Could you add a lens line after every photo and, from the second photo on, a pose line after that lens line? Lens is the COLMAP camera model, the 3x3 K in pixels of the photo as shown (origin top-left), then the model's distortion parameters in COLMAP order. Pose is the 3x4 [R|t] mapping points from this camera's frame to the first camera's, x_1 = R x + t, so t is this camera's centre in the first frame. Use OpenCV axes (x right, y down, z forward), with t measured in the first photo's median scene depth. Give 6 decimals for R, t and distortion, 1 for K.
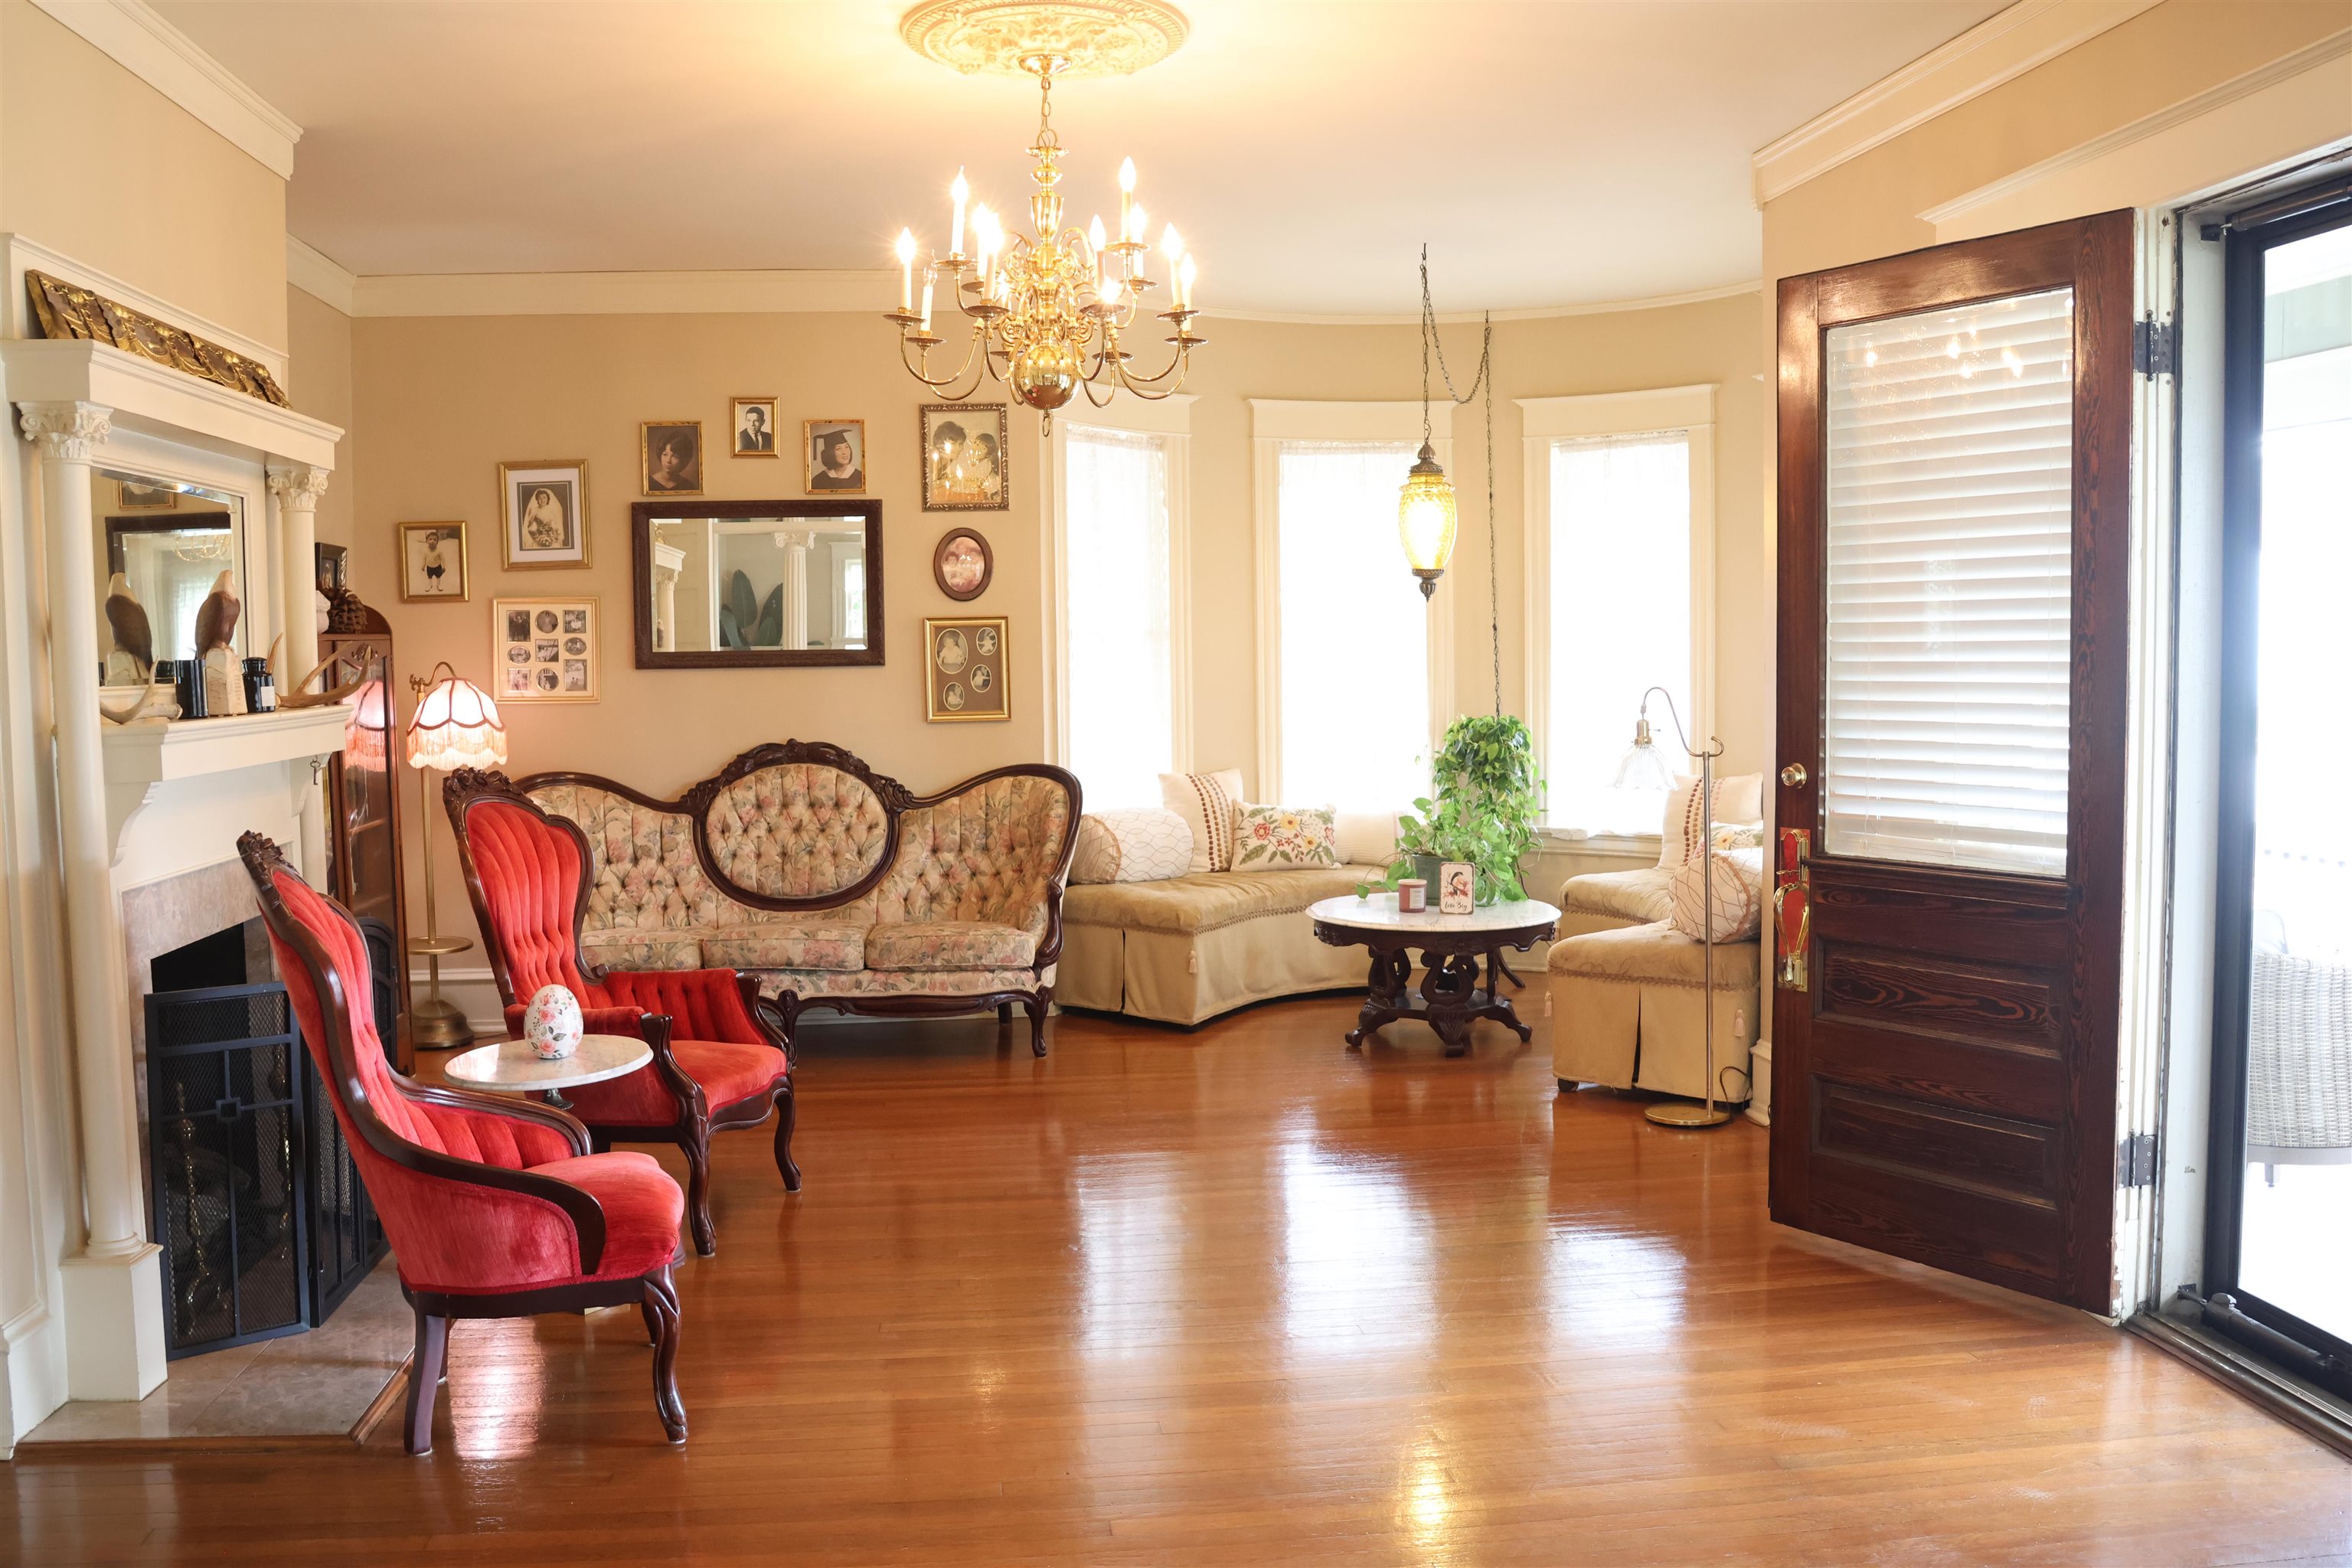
lens RADIAL K [[1977.7, 0, 1176.0], [0, 1977.7, 784.0], [0, 0, 1]] dist [-0.164064, 0.123848]
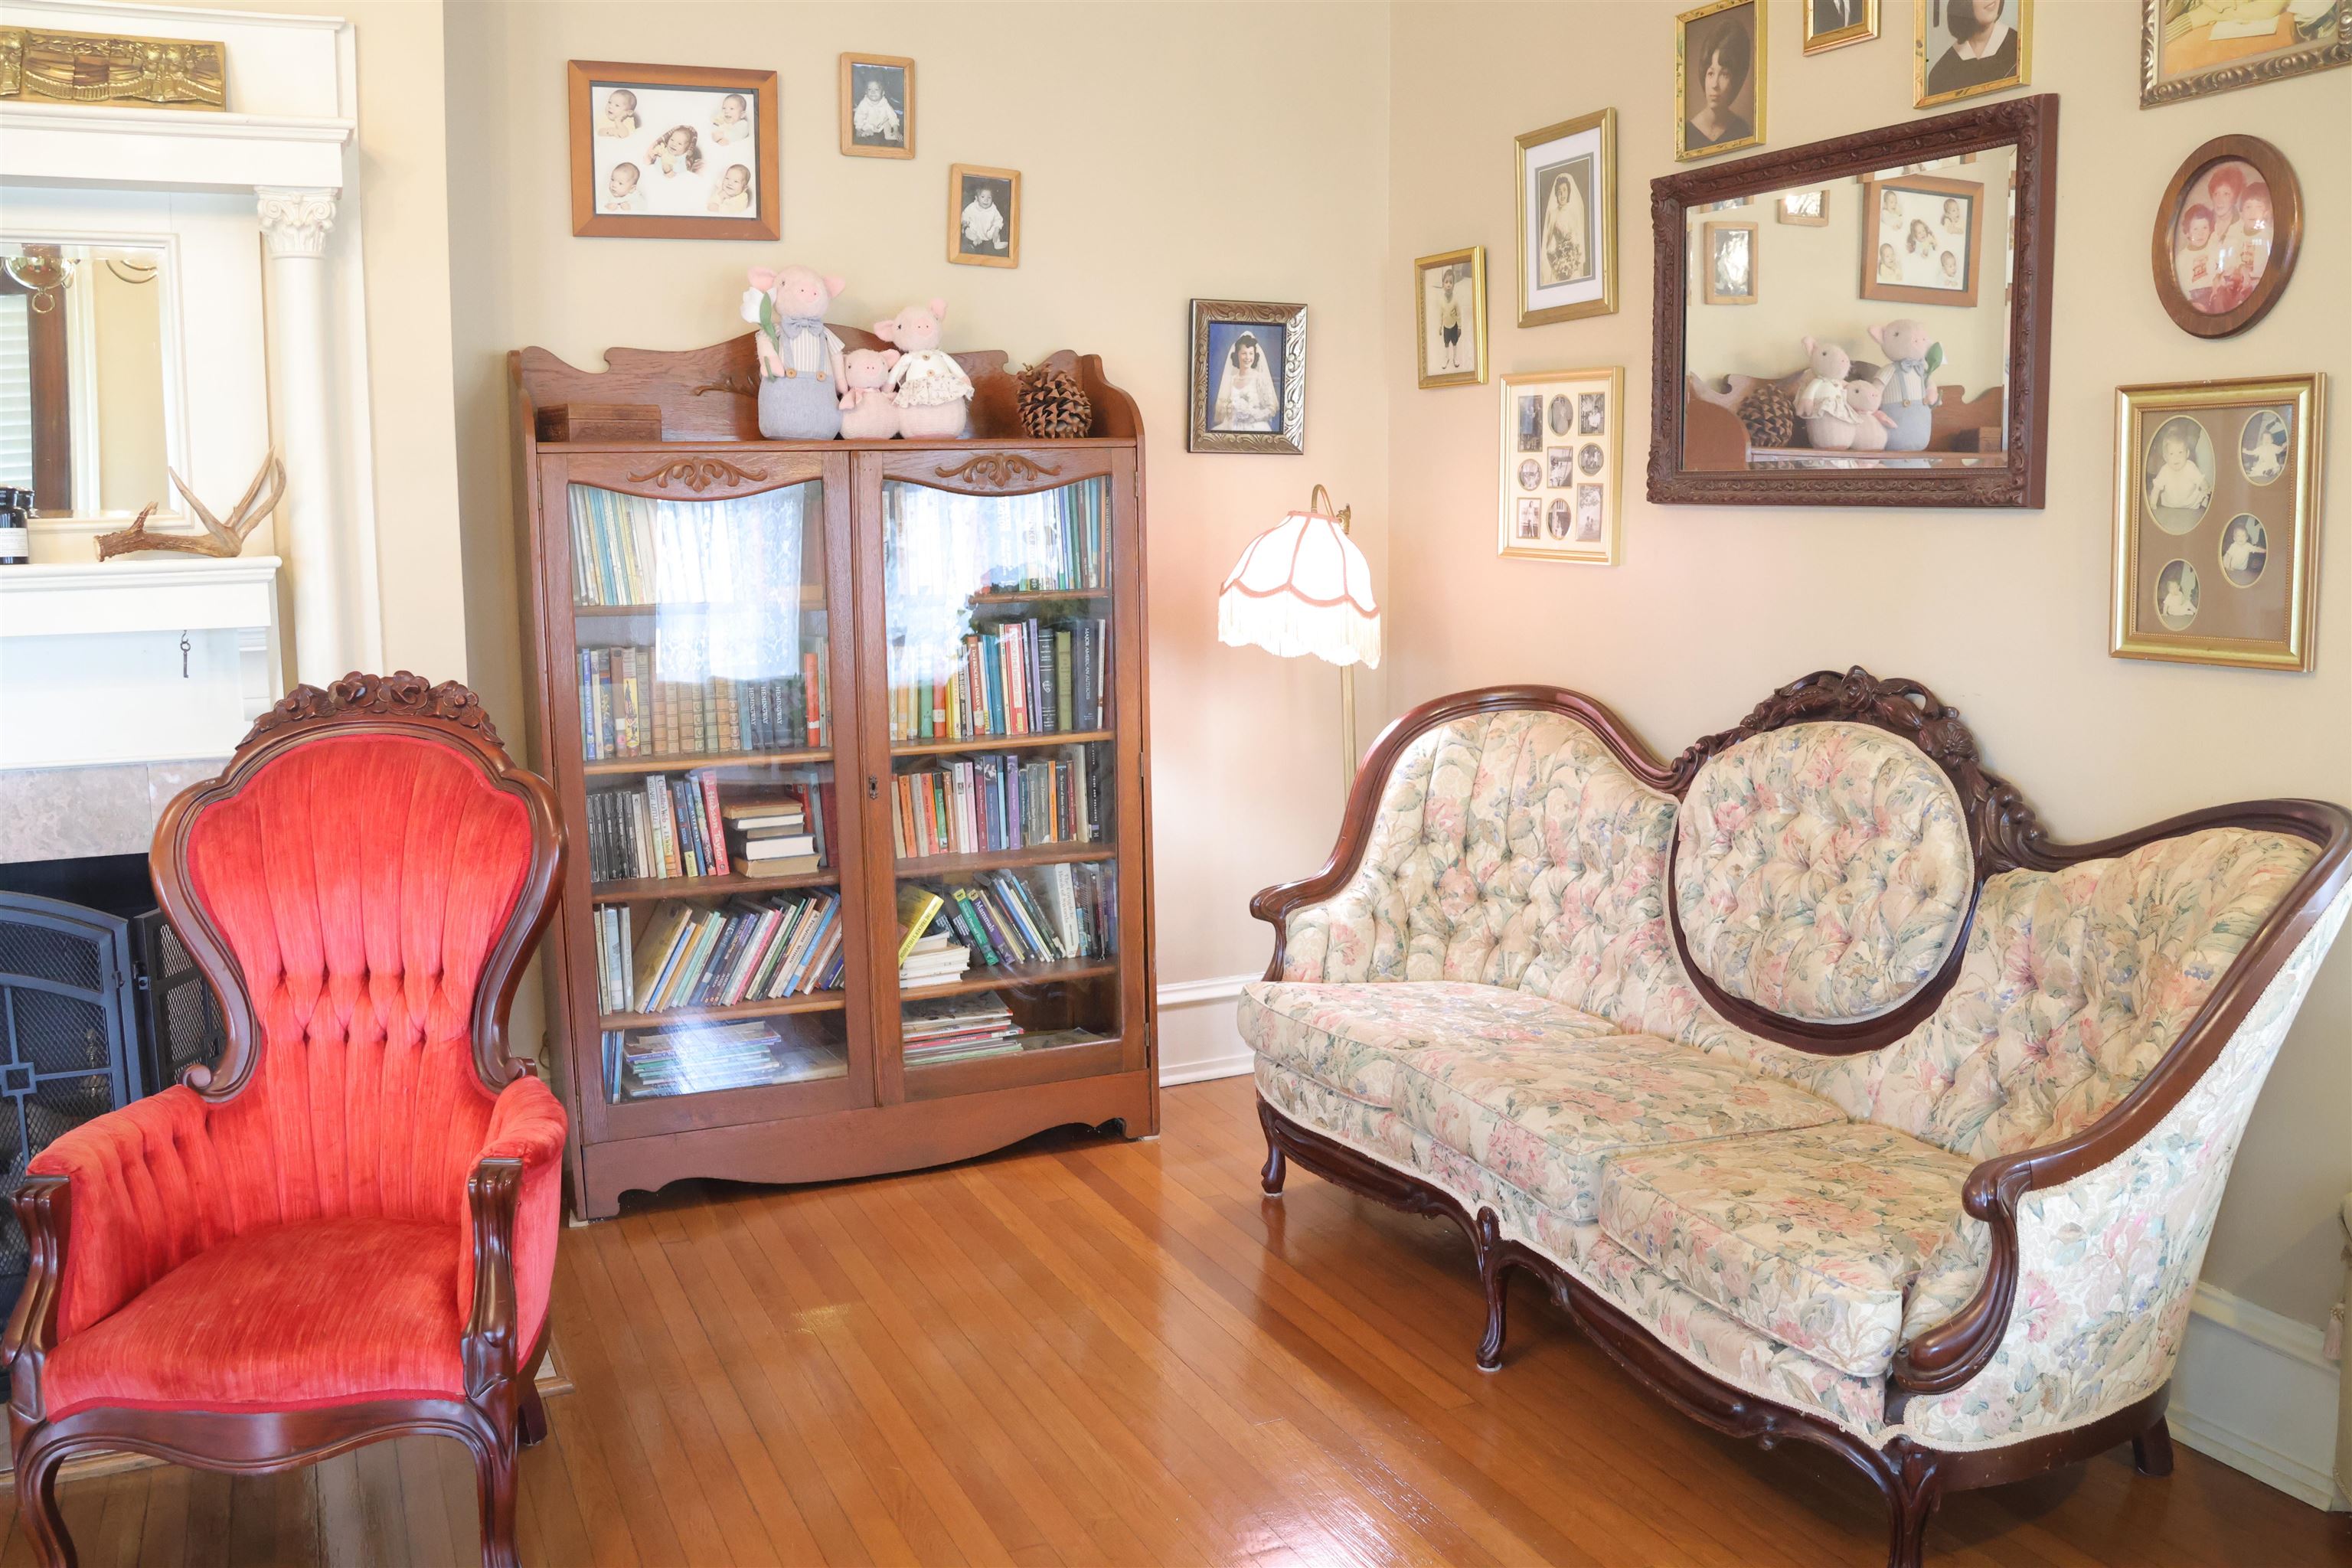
lens RADIAL K [[1968.0, 0, 1229.8], [0, 1968.0, 775.1], [0, 0, 1]] dist [-0.158191, 0.133734]
pose [[0.323395, 0.140418, -0.935787, 0.182745], [-0.063496, 0.989920, 0.126598, -0.046442], [0.944131, 0.018478, 0.329051, 0.734176]]
